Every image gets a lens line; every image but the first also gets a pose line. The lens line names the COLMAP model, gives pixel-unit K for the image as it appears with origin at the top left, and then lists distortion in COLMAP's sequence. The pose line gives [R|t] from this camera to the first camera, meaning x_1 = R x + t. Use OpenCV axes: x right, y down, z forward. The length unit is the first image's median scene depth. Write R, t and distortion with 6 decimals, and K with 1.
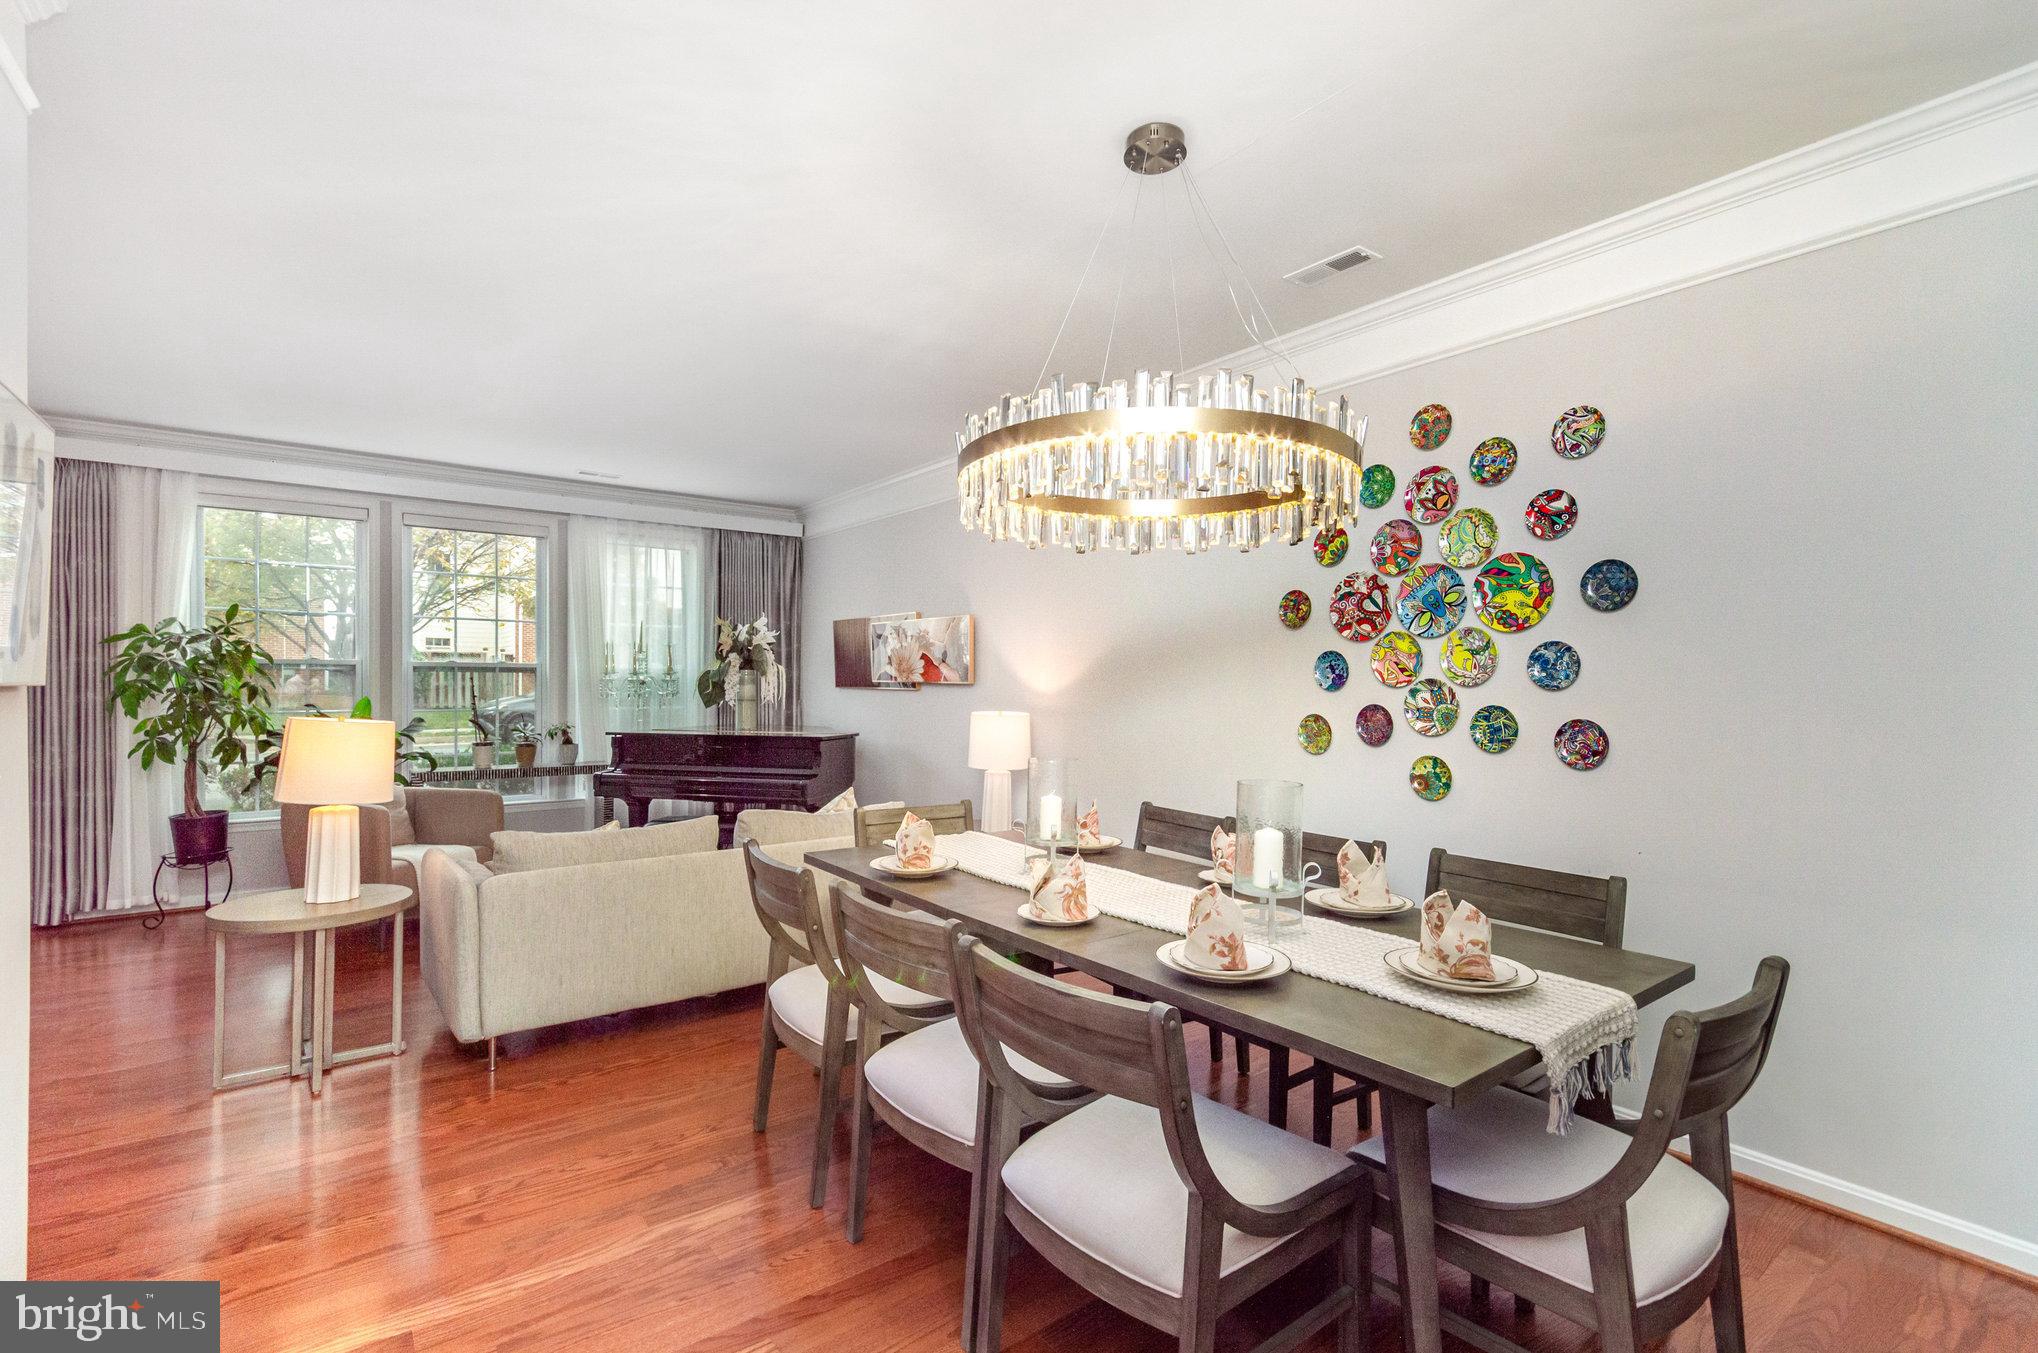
lens RADIAL K [[916.3, 0, 1017.2], [0, 916.3, 680.7], [0, 0, 1]] dist [0.004089, 0.000532]
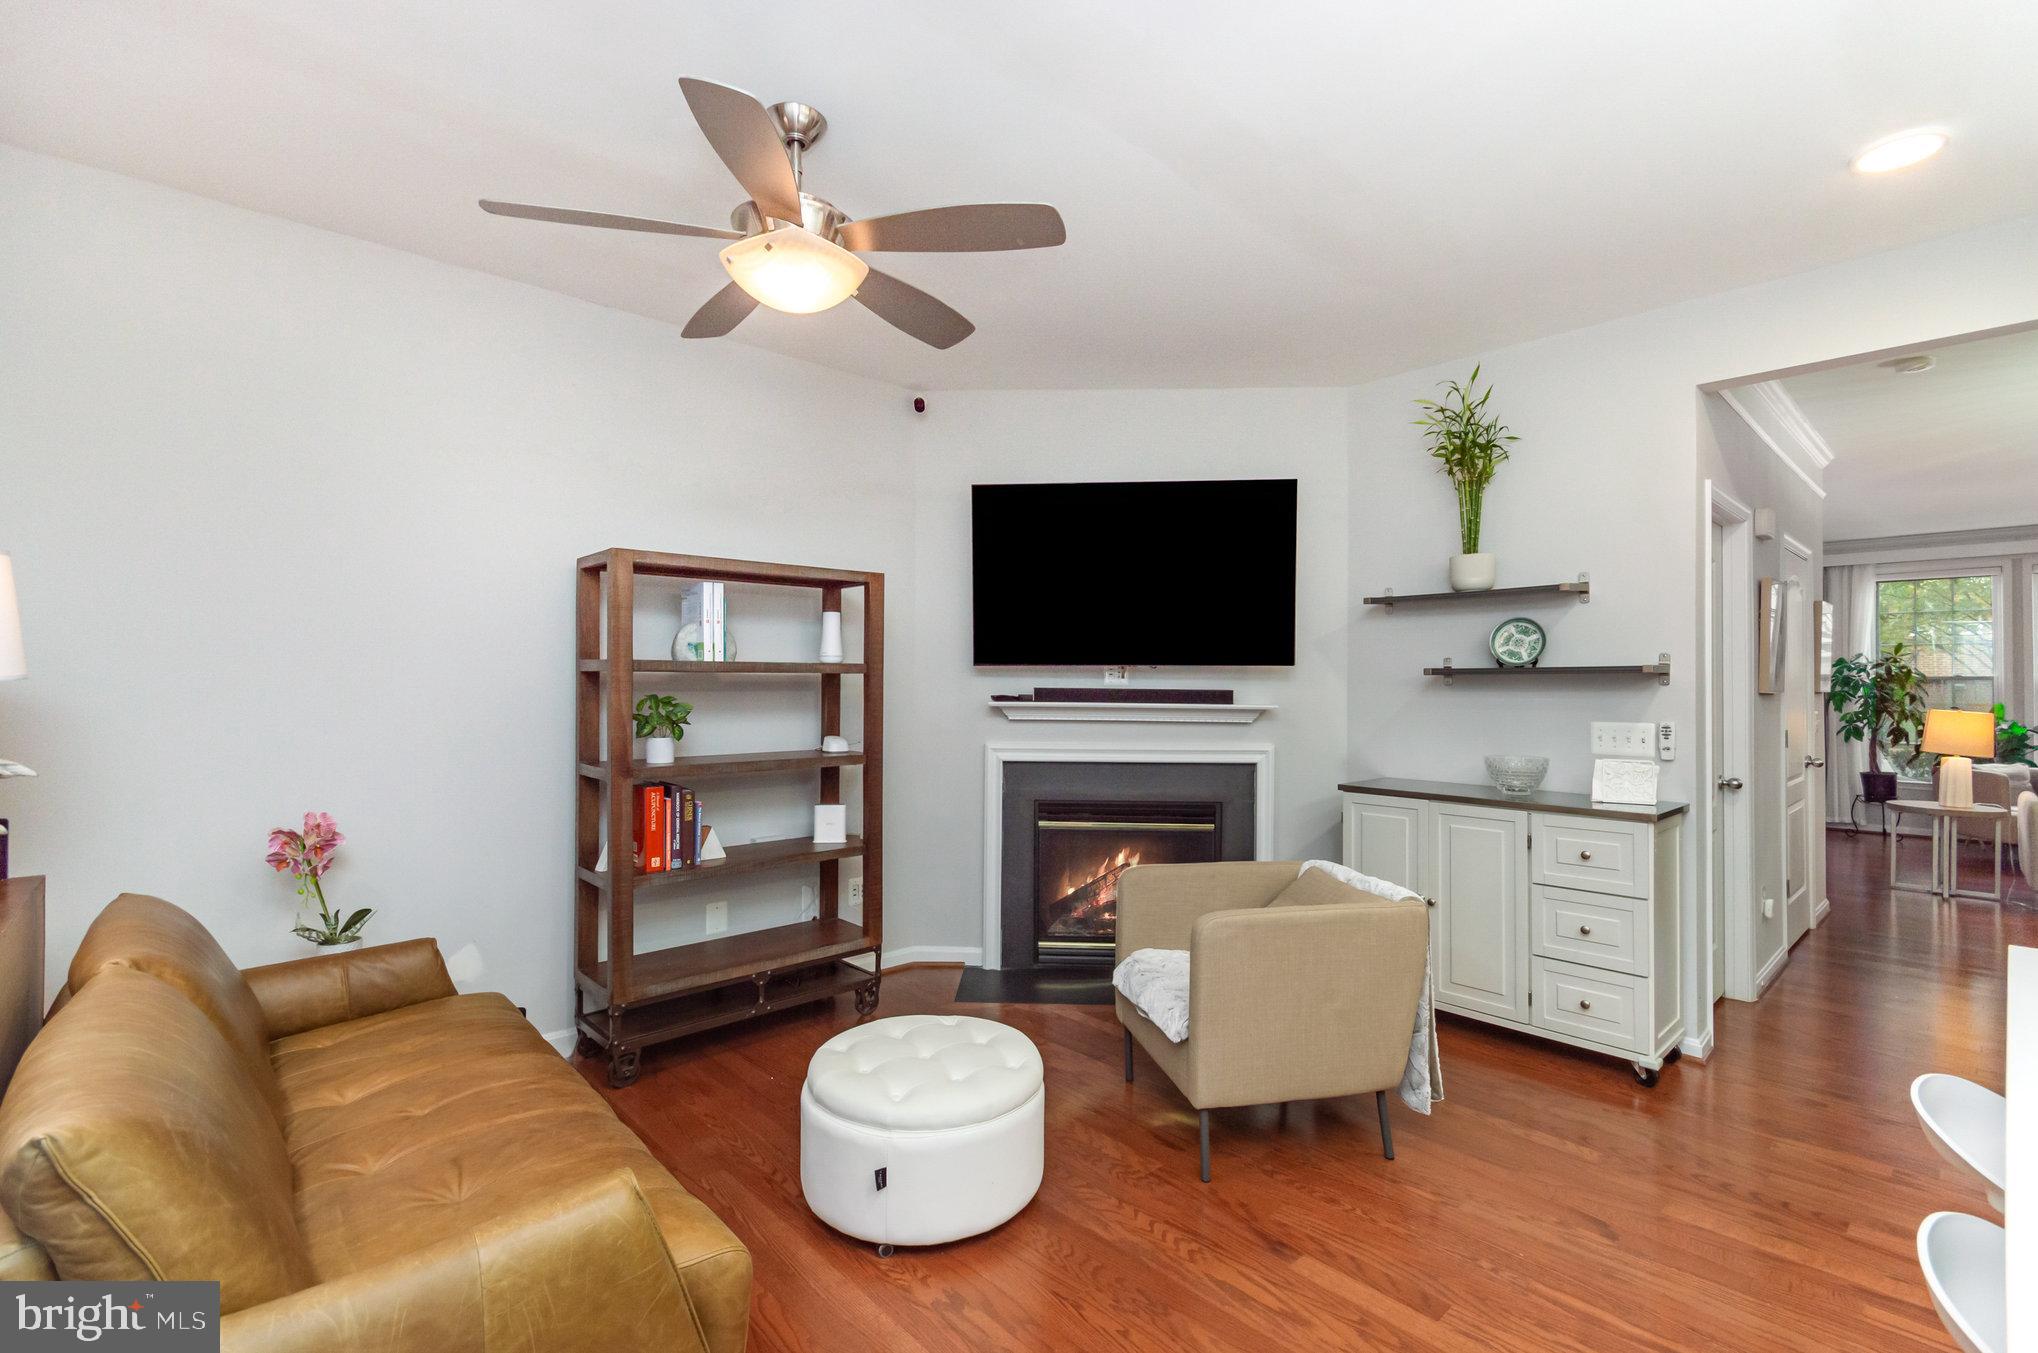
lens RADIAL K [[916.3, 0, 1017.2], [0, 916.3, 680.7], [0, 0, 1]] dist [0.004089, 0.000532]
pose [[0.101596, -0.010406, -0.994771, 0.814500], [0.000263, 0.999946, -0.010433, -0.002485], [0.994826, 0.000798, 0.101593, -0.962115]]
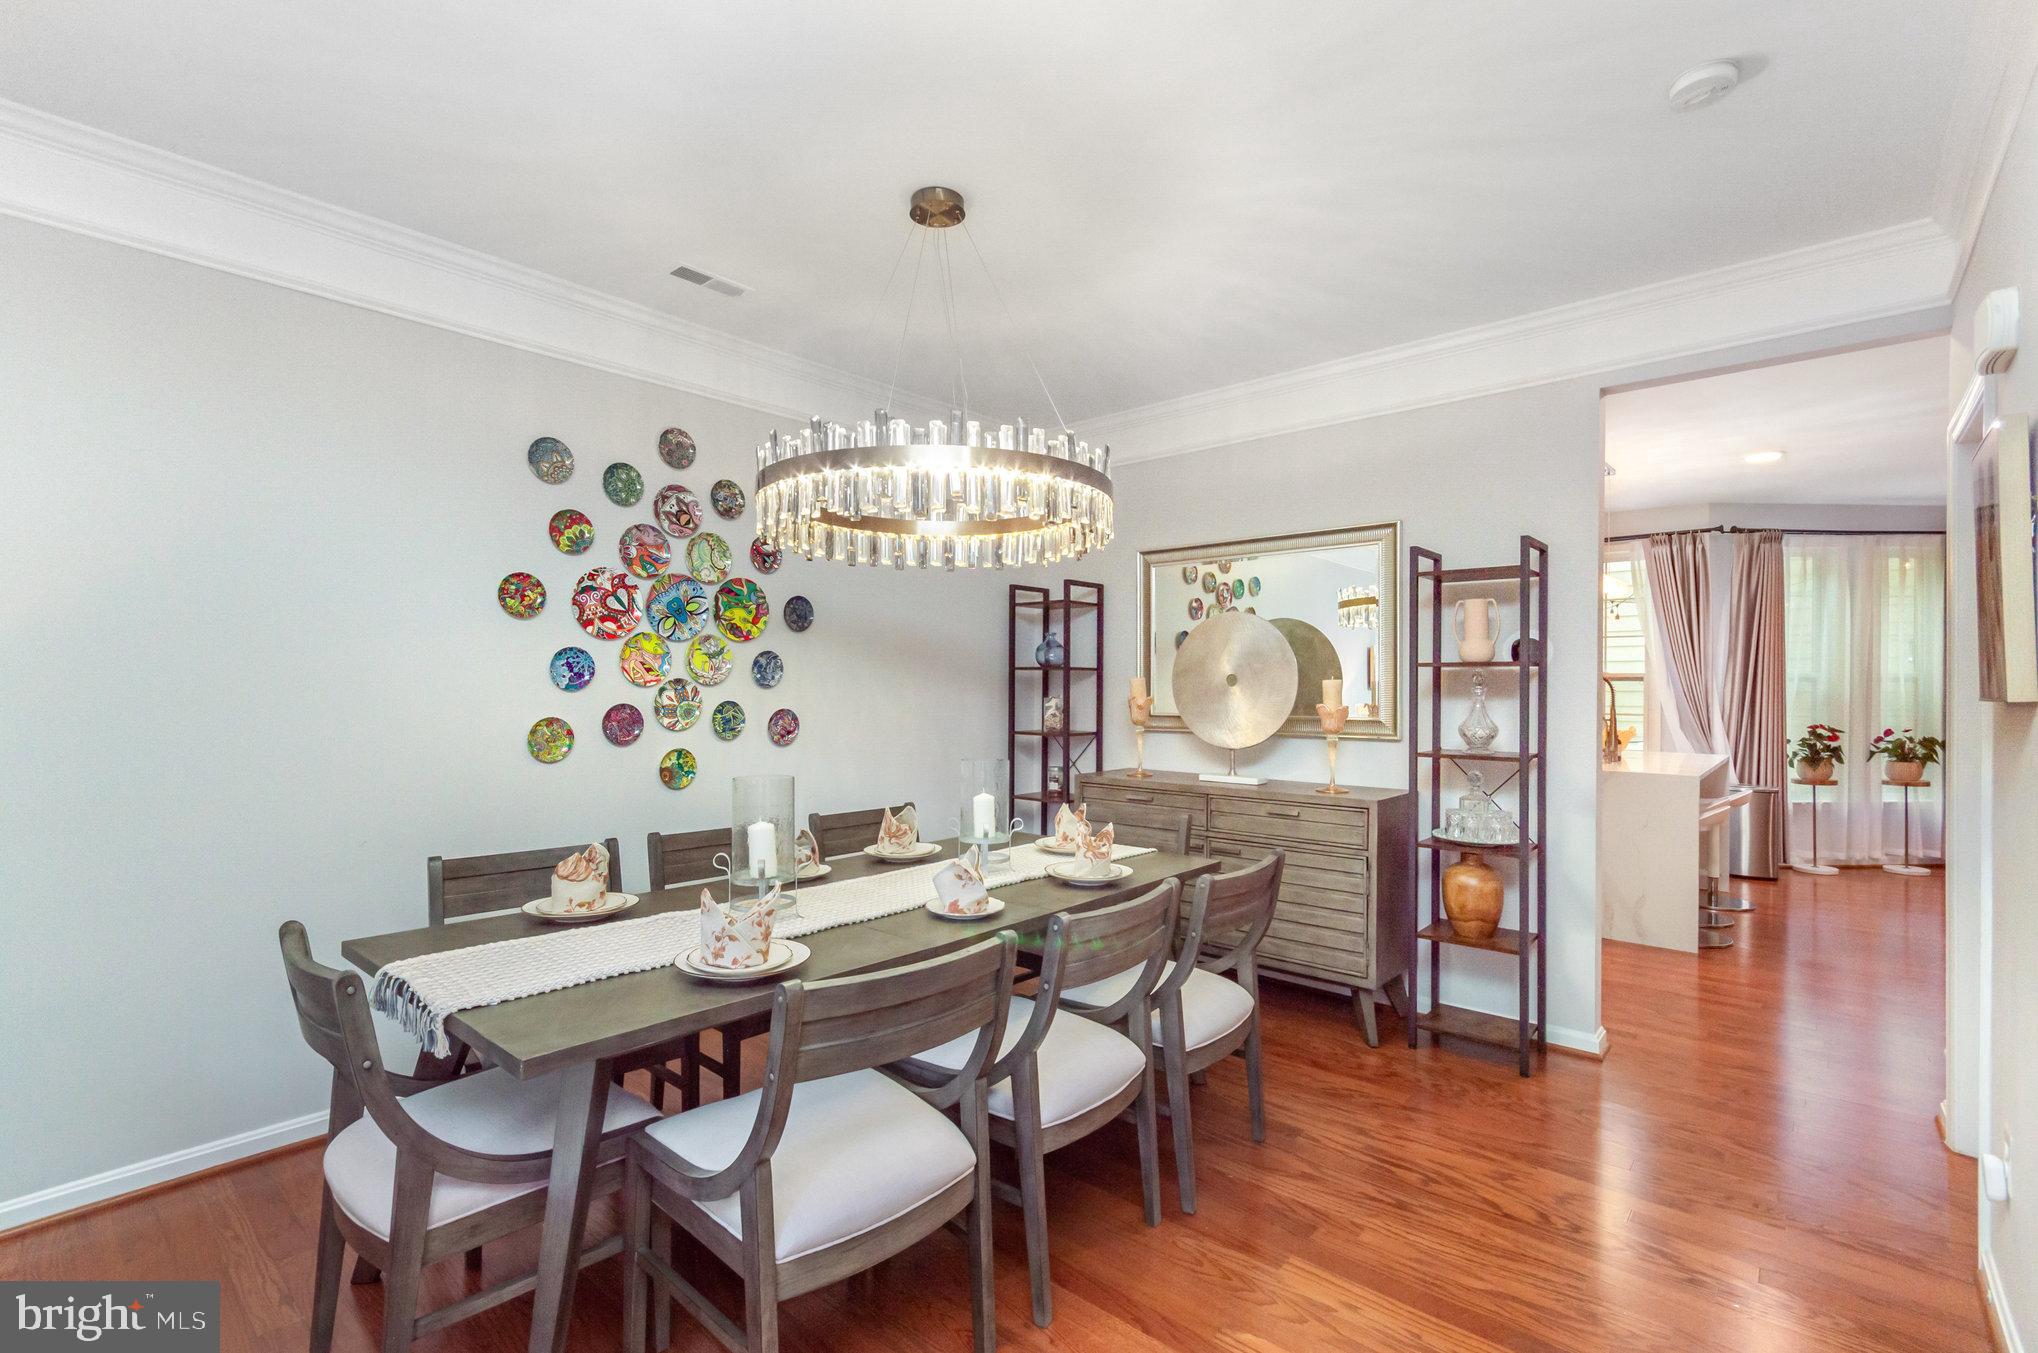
lens RADIAL K [[916.3, 0, 1017.2], [0, 916.3, 680.7], [0, 0, 1]] dist [0.004089, 0.000532]
pose [[-0.203743, -0.010353, 0.978970, -0.665320], [-0.014146, 0.999871, 0.007630, -0.012763], [-0.978922, -0.012294, -0.203863, 0.775652]]
